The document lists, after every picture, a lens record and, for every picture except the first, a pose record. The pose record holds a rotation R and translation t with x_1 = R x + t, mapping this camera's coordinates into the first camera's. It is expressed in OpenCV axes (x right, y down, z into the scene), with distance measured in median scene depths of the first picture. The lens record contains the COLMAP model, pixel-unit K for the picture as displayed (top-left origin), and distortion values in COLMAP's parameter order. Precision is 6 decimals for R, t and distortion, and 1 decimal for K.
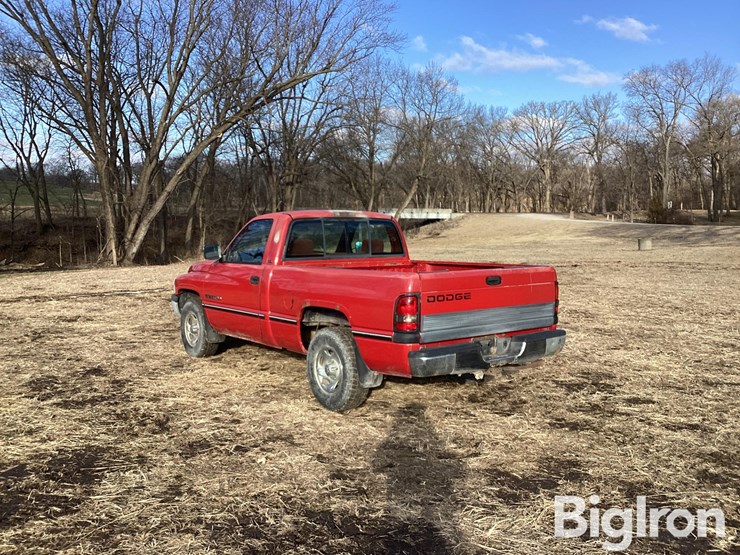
lens RADIAL K [[667.2, 0, 371.9], [0, 667.2, 281.1], [0, 0, 1]] dist [0.089578, -0.160374]
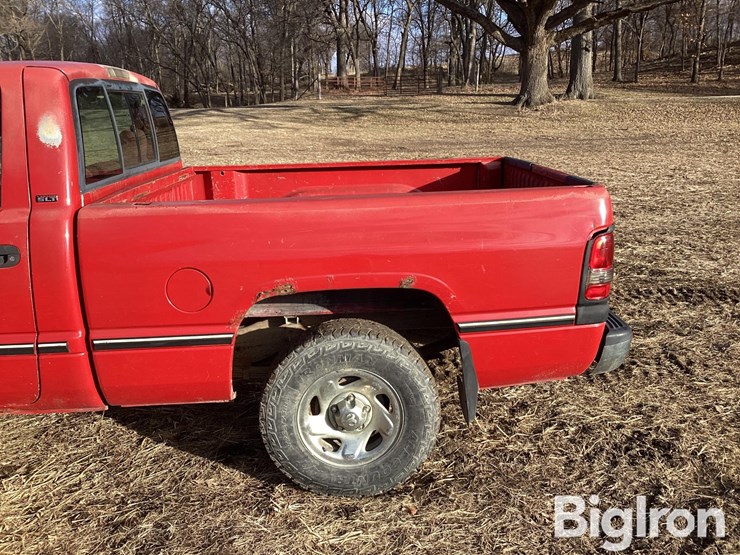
lens RADIAL K [[667.2, 0, 371.9], [0, 667.2, 281.1], [0, 0, 1]] dist [0.089578, -0.160374]
pose [[0.581257, -0.215433, 0.784684, -0.034654], [0.083419, 0.975012, 0.205894, -0.004651], [-0.809433, -0.054220, 0.584704, 0.062933]]
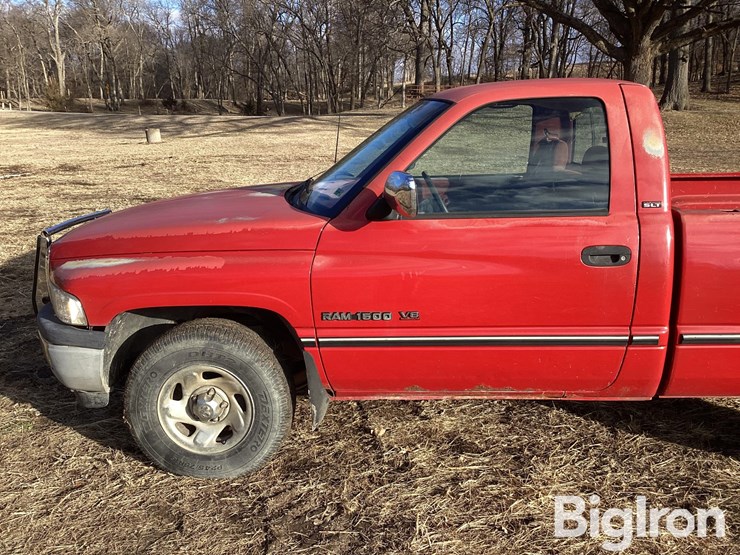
lens RADIAL K [[667.2, 0, 371.9], [0, 667.2, 281.1], [0, 0, 1]] dist [0.089578, -0.160374]
pose [[0.642525, -0.188946, 0.742604, -0.056899], [0.068766, 0.979430, 0.189705, -0.007288], [-0.763173, -0.070824, 0.642301, 0.085551]]
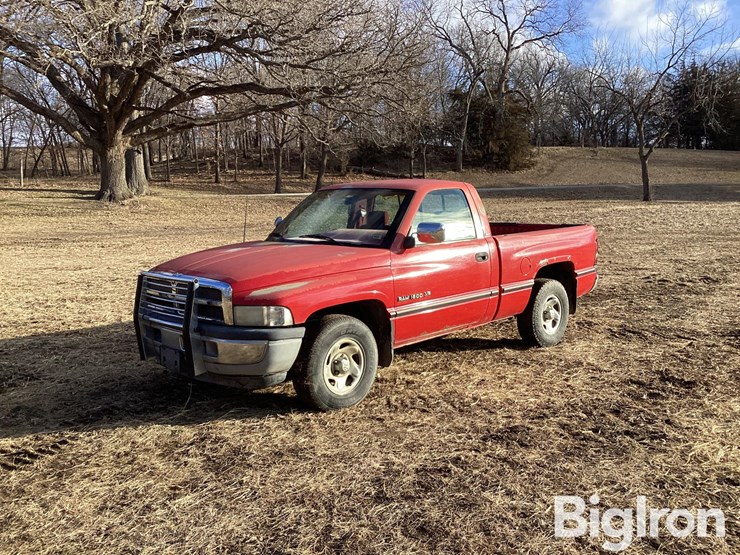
lens RADIAL K [[667.2, 0, 371.9], [0, 667.2, 281.1], [0, 0, 1]] dist [0.089578, -0.160374]
pose [[-0.119040, -0.127545, 0.984663, -0.106116], [0.093051, 0.985917, 0.138956, -0.011008], [-0.988520, 0.108165, -0.105495, 0.125647]]
